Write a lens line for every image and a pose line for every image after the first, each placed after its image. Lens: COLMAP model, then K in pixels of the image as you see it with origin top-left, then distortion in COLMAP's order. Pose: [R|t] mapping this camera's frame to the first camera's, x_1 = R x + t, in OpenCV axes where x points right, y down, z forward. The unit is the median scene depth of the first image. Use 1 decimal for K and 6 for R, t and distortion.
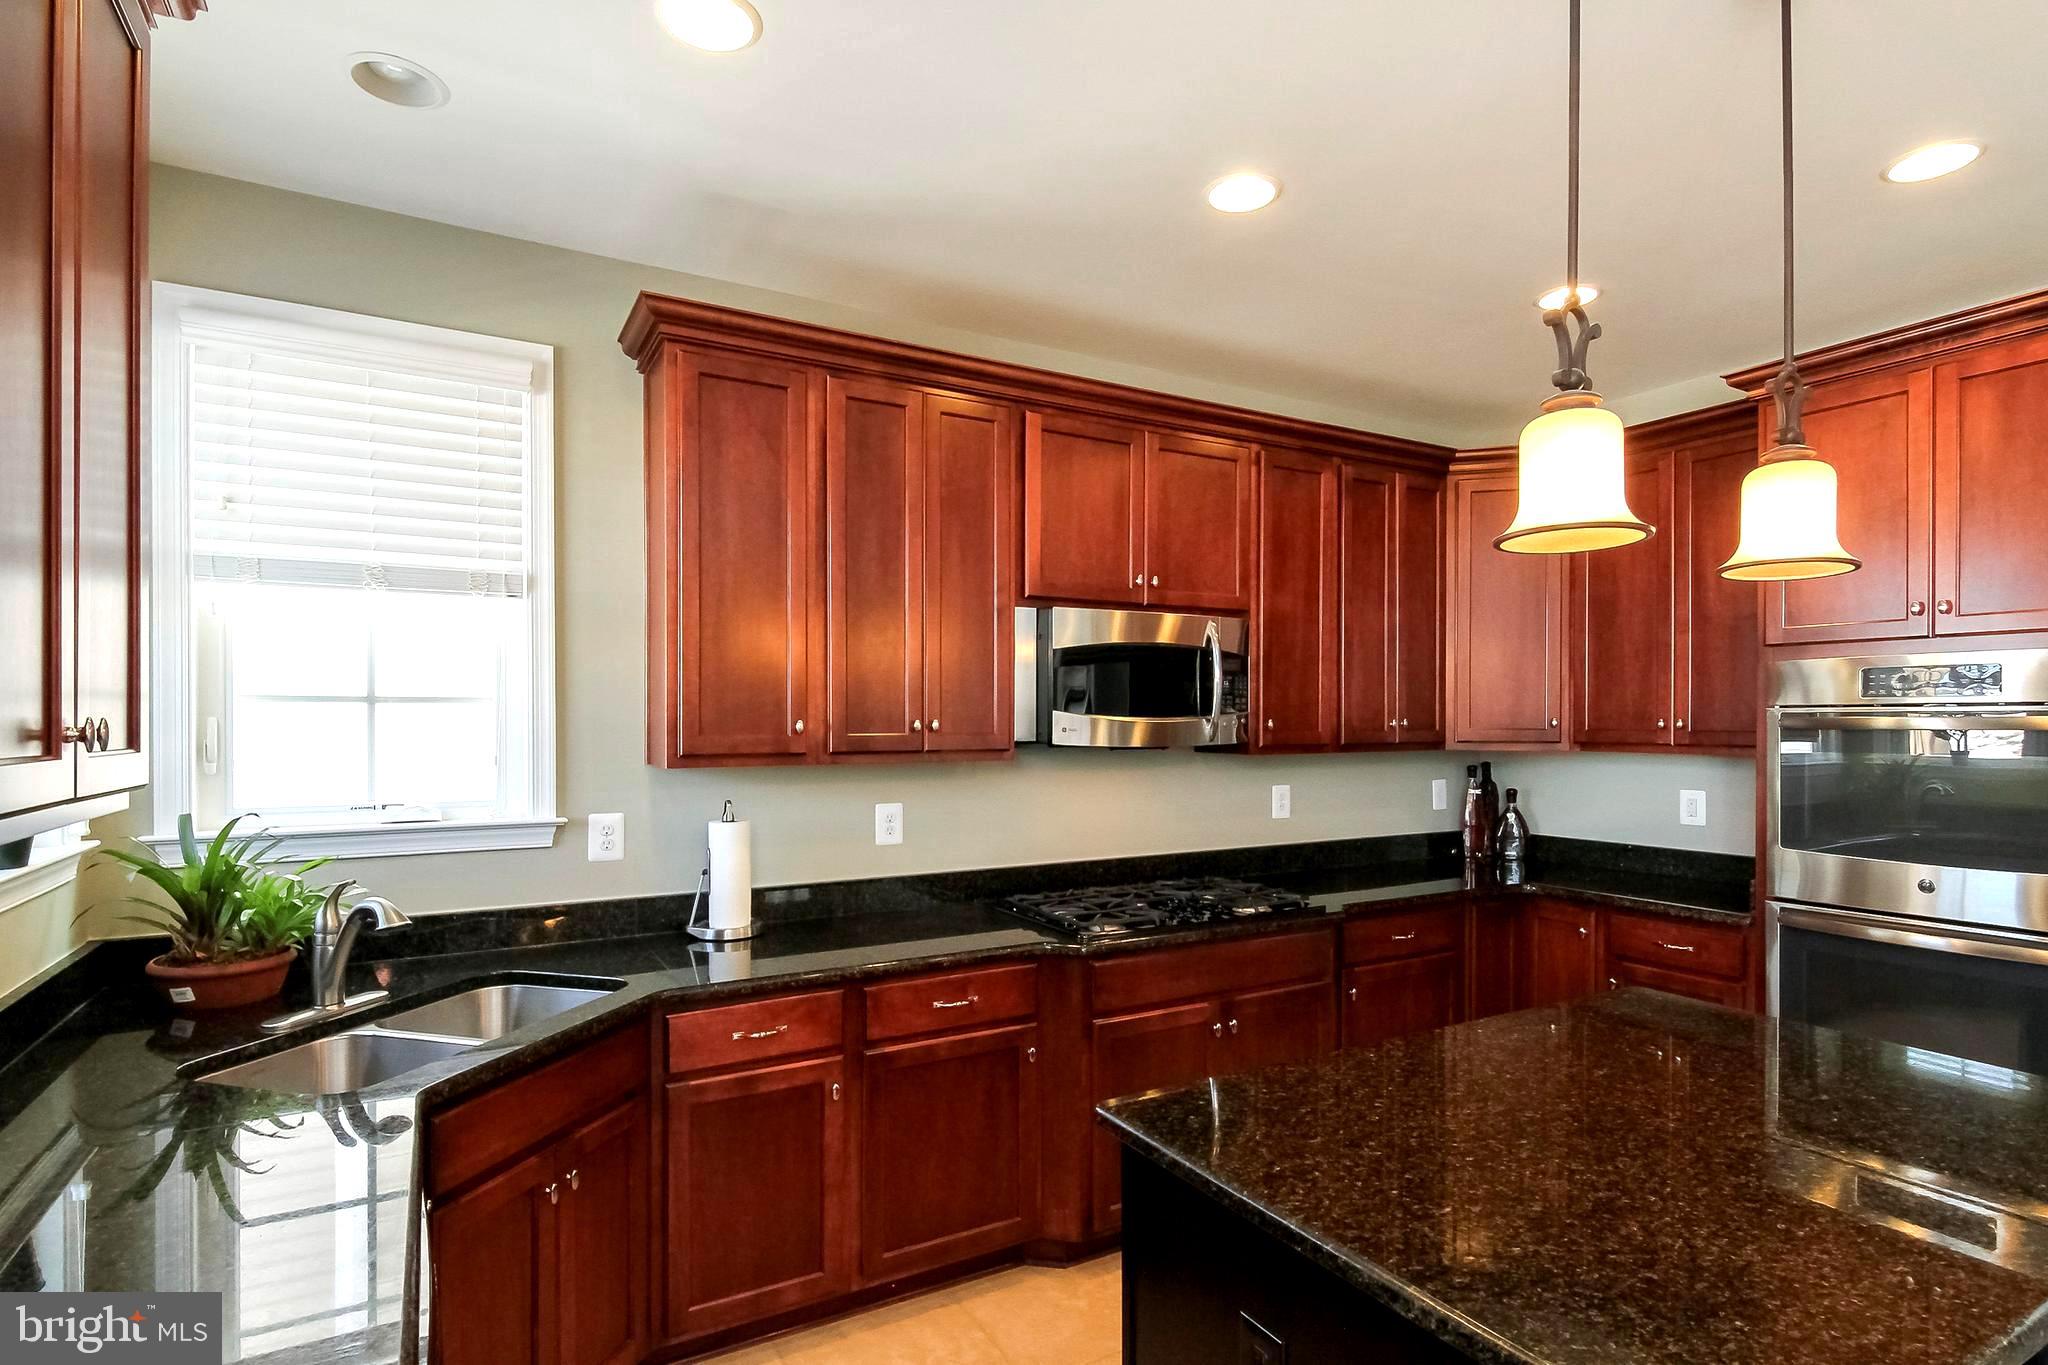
lens RADIAL K [[1036.9, 0, 1037.1], [0, 1036.9, 735.0], [0, 0, 1]] dist [-0.003777, -0.002439]
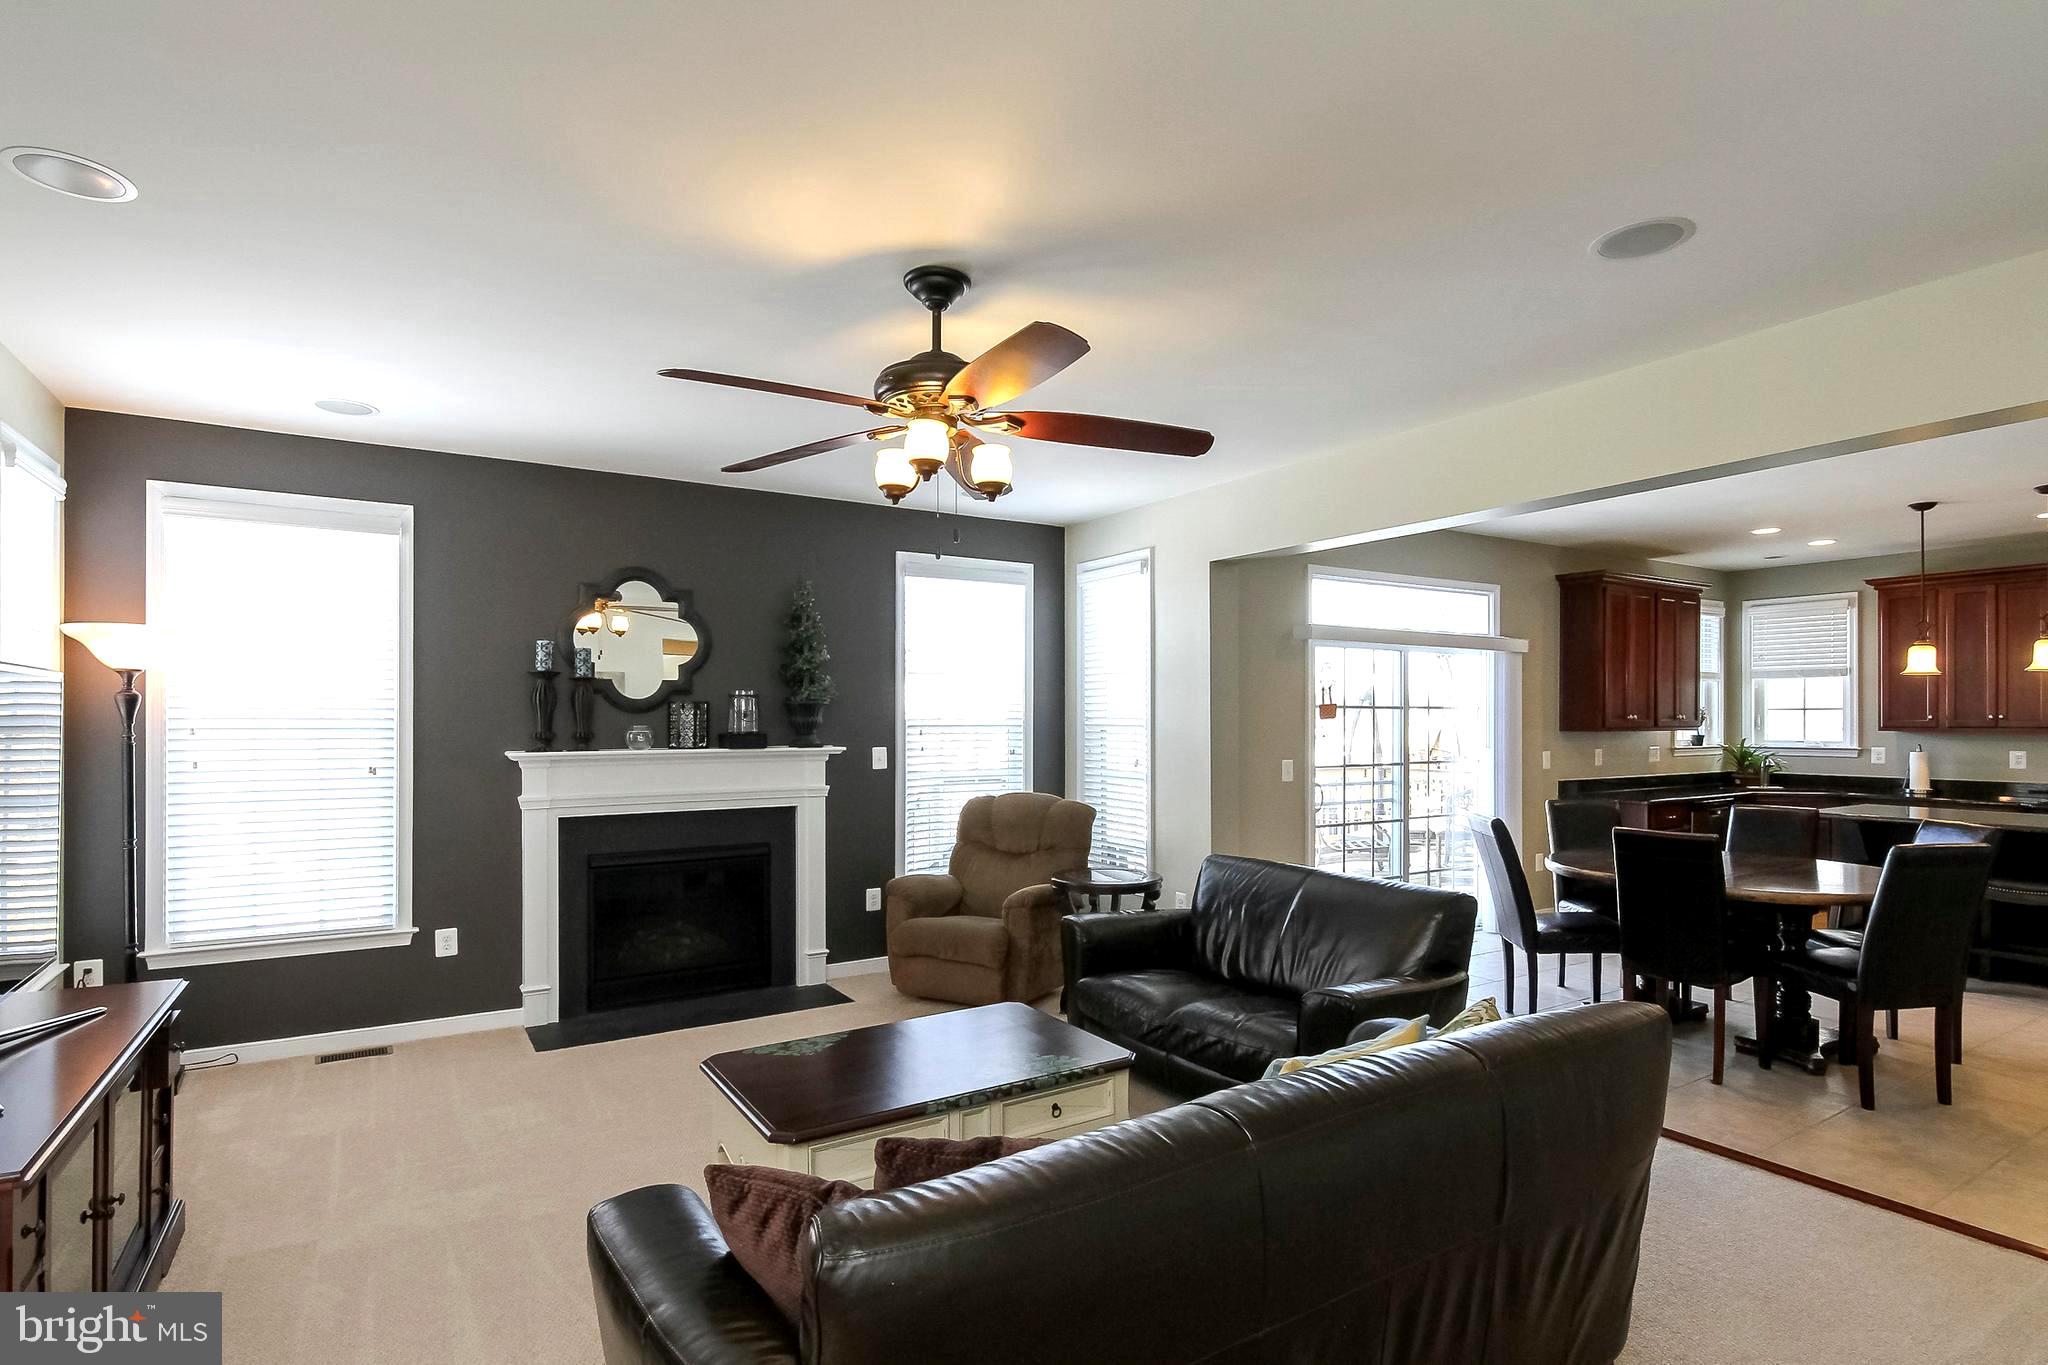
lens RADIAL K [[1036.9, 0, 1030.3], [0, 1036.9, 715.8], [0, 0, 1]] dist [-0.003777, -0.002439]
pose [[0.029092, -0.001500, -0.999576, 2.395383], [-0.013916, 0.999901, -0.001905, 0.025765], [0.999480, 0.013966, 0.029068, -1.448789]]
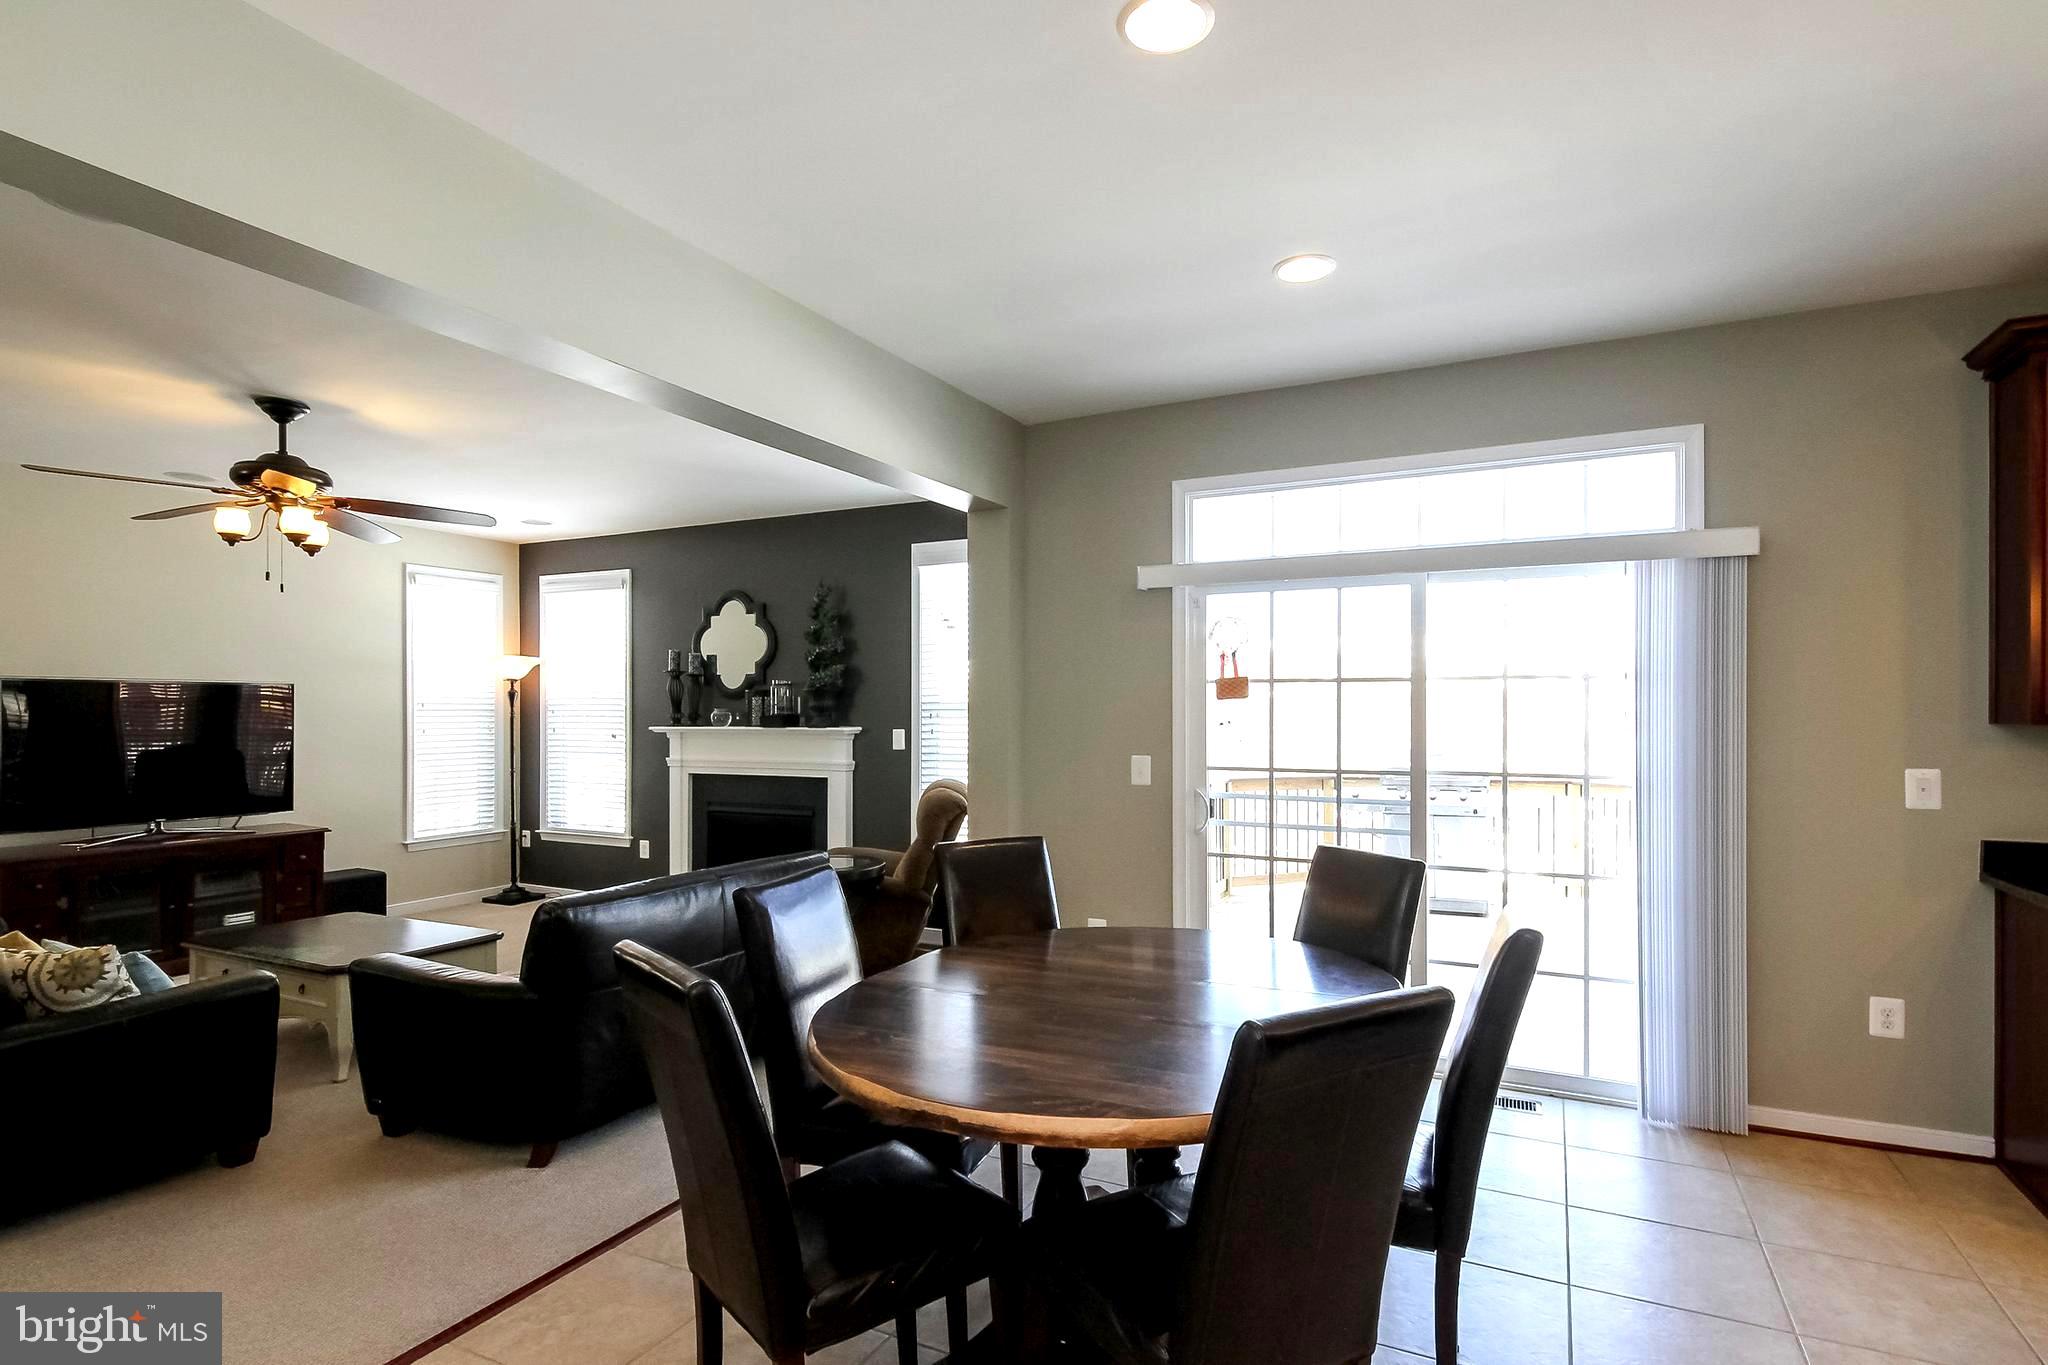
lens RADIAL K [[1036.9, 0, 1023.7], [0, 1036.9, 705.2], [0, 0, 1]] dist [-0.003777, -0.002439]
pose [[-0.844017, 0.005860, -0.536284, 1.245714], [-0.001189, 0.999917, 0.012798, 0.008537], [0.536314, 0.011440, -0.843941, 0.396179]]
